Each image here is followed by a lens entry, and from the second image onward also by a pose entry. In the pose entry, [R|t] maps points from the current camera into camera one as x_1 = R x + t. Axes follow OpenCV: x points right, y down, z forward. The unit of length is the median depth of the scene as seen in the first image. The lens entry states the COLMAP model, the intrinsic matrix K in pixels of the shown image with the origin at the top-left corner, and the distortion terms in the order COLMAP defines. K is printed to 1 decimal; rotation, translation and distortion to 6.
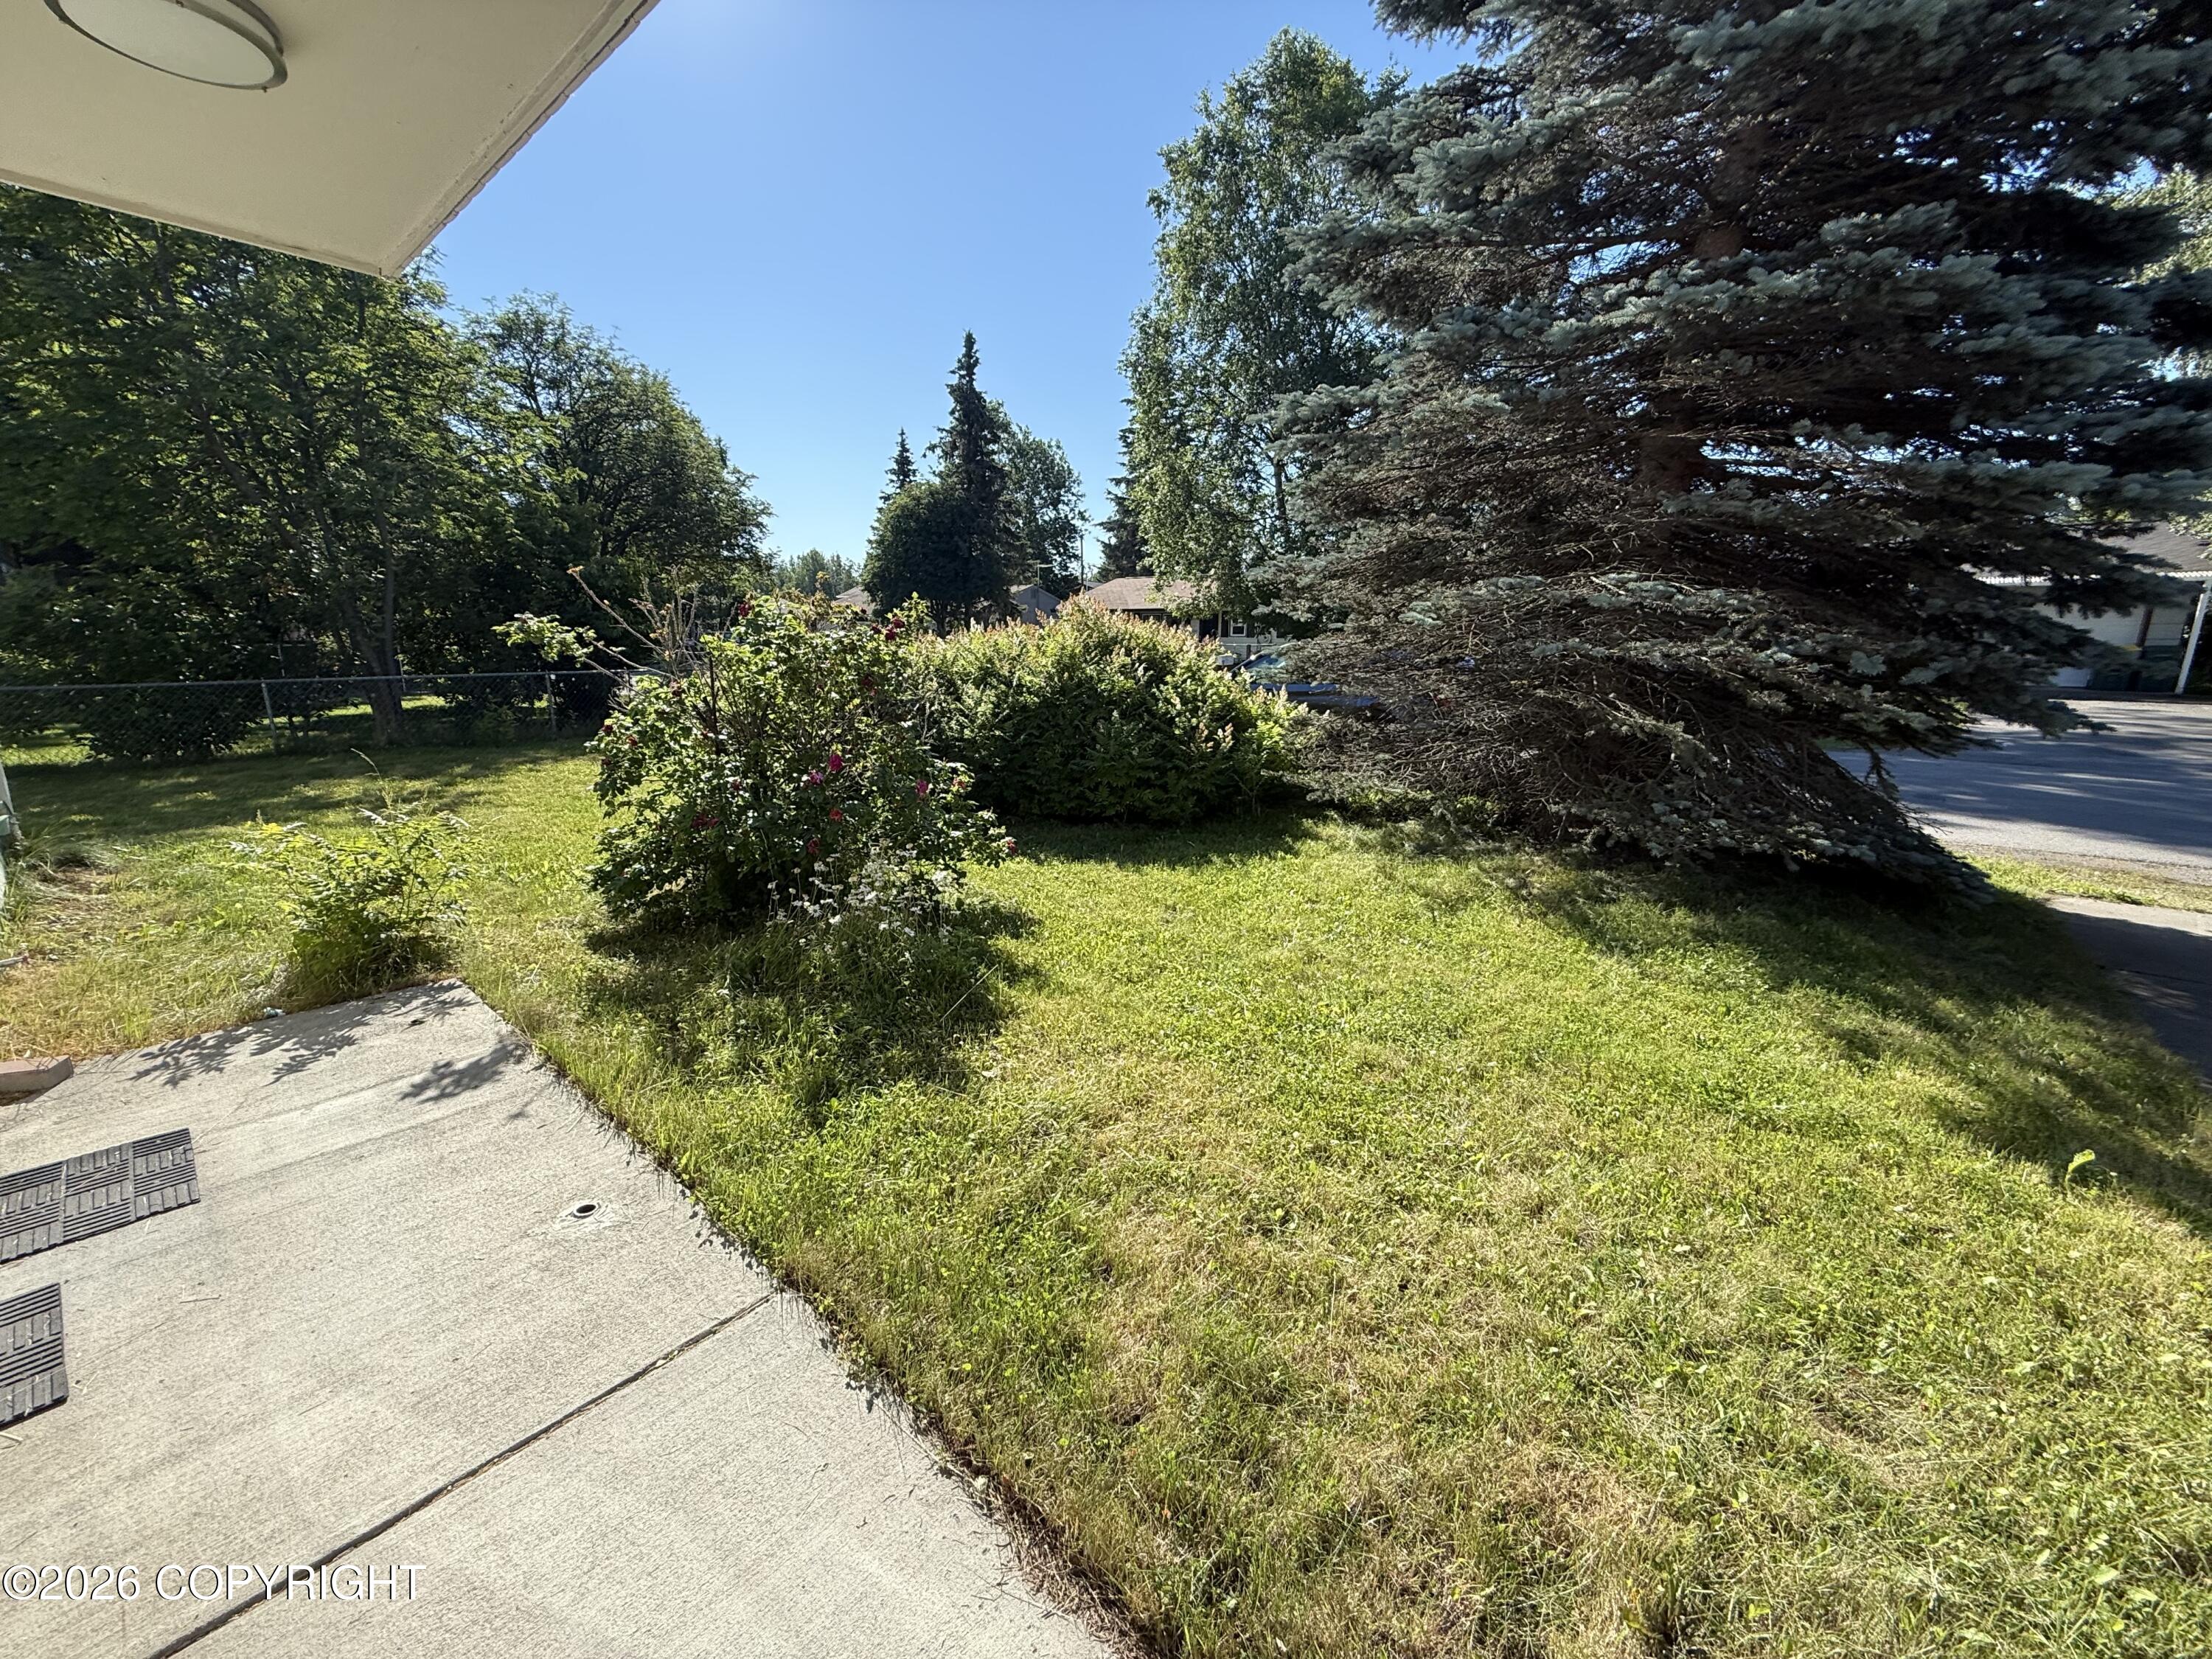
lens RADIAL K [[869.8, 0, 1106.0], [0, 869.8, 829.5], [0, 0, 1]] dist [0.001064, 0.000216]
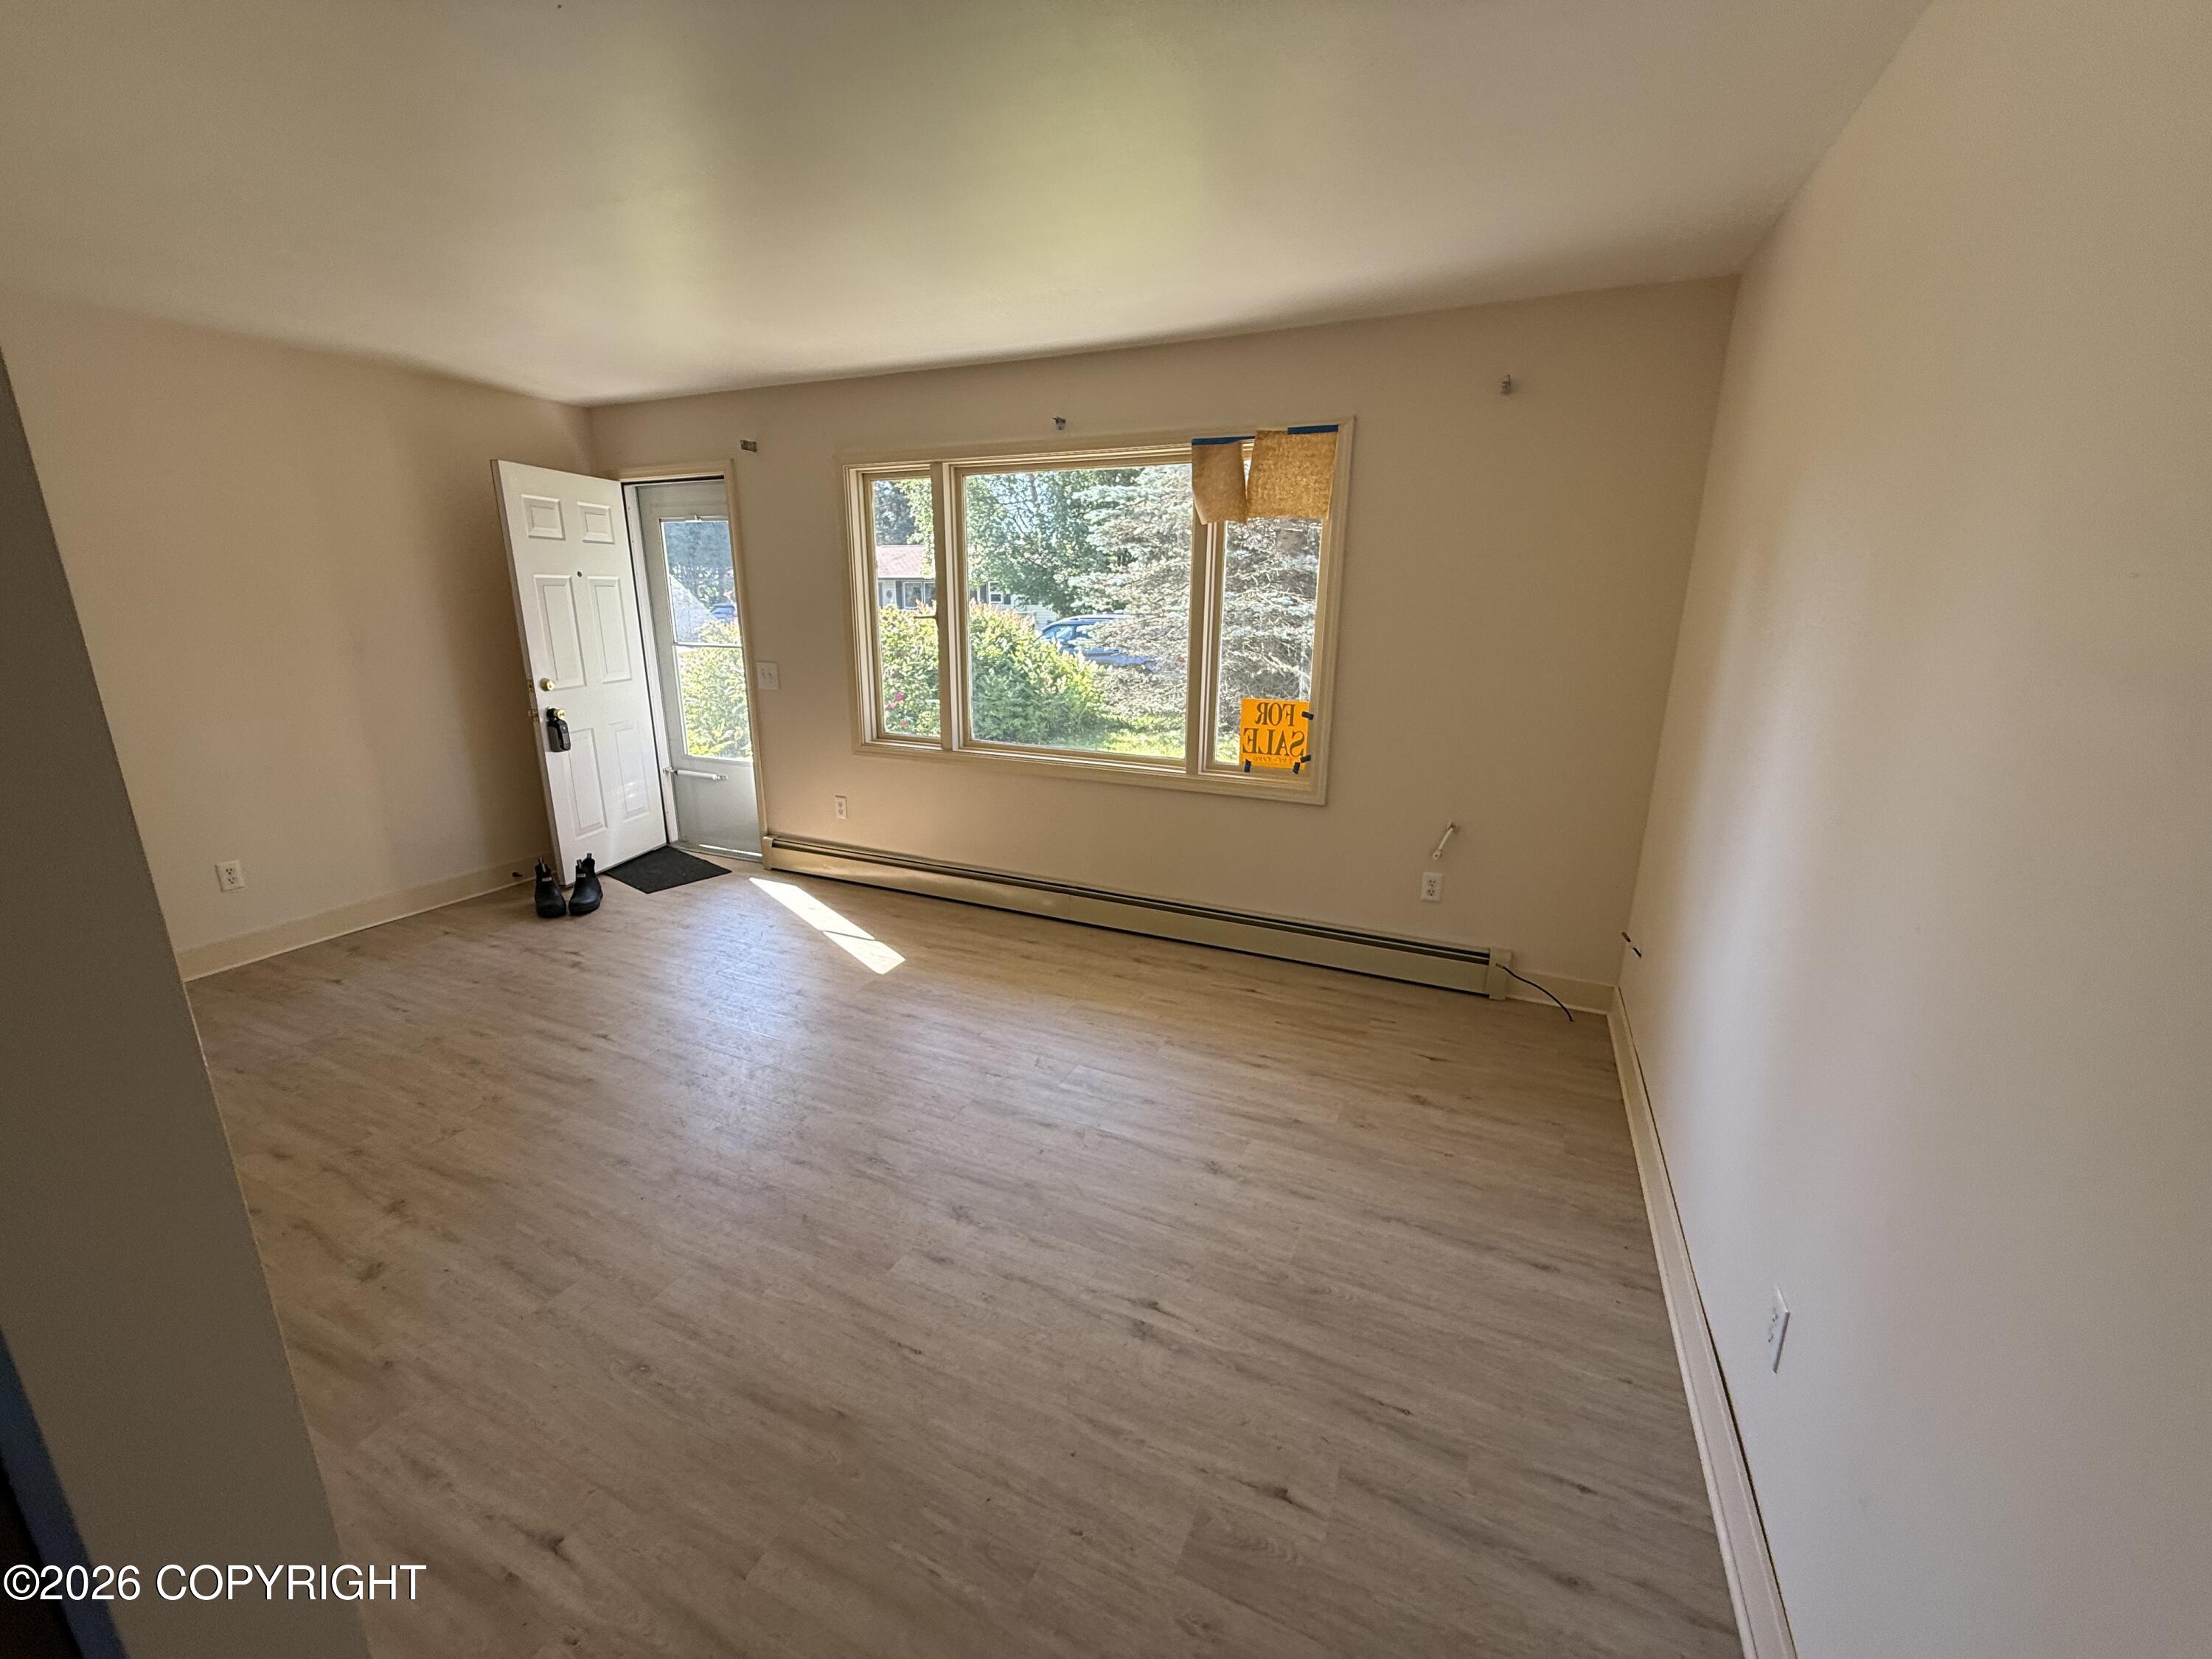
lens RADIAL K [[869.8, 0, 1106.0], [0, 869.8, 829.5], [0, 0, 1]] dist [0.001064, 0.000216]
pose [[0.956886, -0.077968, 0.279802, -0.250180], [0.065505, 0.996410, 0.053636, 0.079378], [-0.282979, -0.032995, 0.958558, -0.561317]]
